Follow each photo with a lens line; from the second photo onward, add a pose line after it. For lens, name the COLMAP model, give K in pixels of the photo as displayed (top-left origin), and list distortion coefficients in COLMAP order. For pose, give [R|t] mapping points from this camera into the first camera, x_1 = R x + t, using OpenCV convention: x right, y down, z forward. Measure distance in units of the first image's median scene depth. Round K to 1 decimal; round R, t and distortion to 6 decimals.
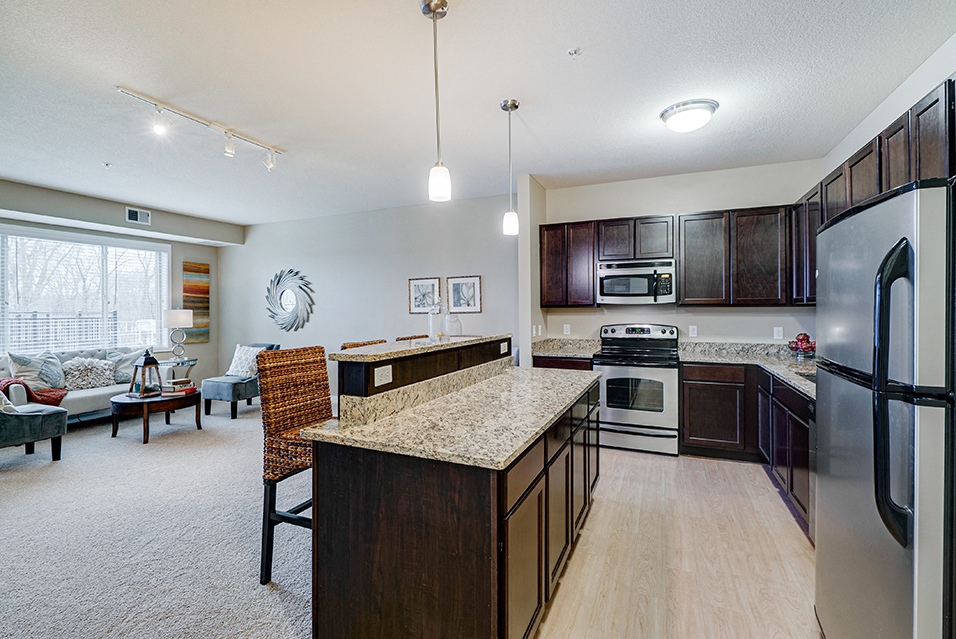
lens RADIAL K [[434.1, 0, 478.3], [0, 434.1, 312.2], [0, 0, 1]] dist [0.001507, 0.000001]
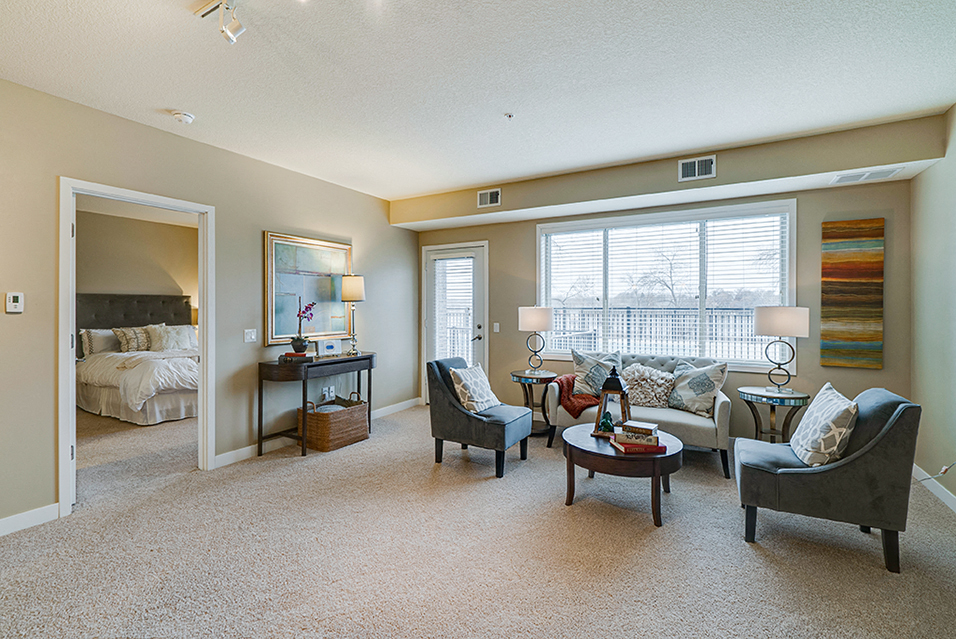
lens RADIAL K [[434.1, 0, 472.4], [0, 434.1, 307.0], [0, 0, 1]] dist [0.001507, 0.000001]
pose [[-0.126126, 0.002893, -0.992010, -0.061618], [-0.008909, 0.999952, 0.004049, -0.004097], [0.991974, 0.009349, -0.126094, 0.718988]]
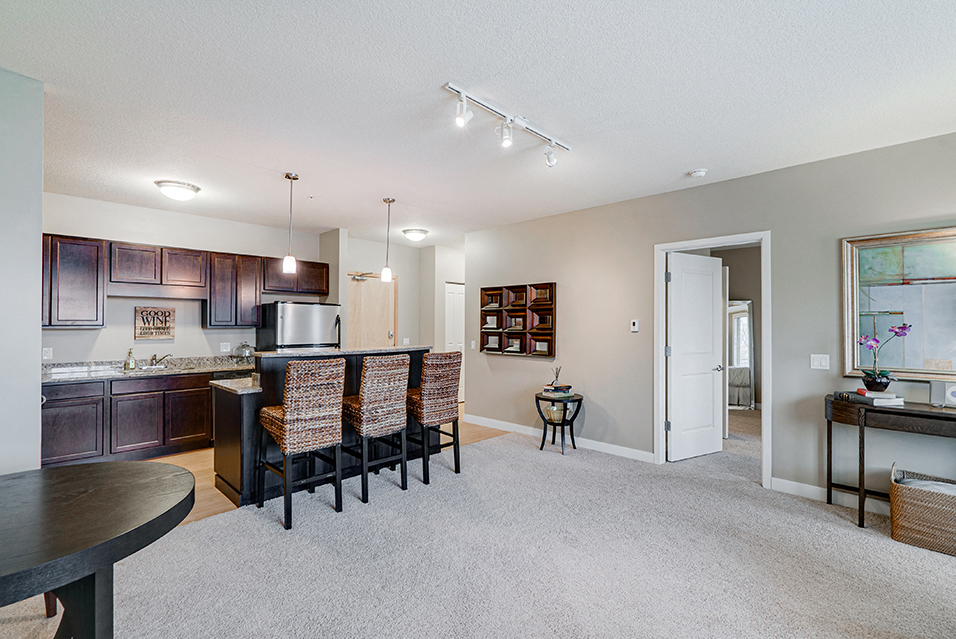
lens RADIAL K [[434.1, 0, 474.8], [0, 434.1, 323.1], [0, 0, 1]] dist [0.001507, 0.000001]
pose [[-0.931828, 0.002838, 0.362890, -0.423009], [0.003999, 0.999989, 0.002448, -0.009820], [-0.362879, 0.003733, -0.931829, 0.988501]]
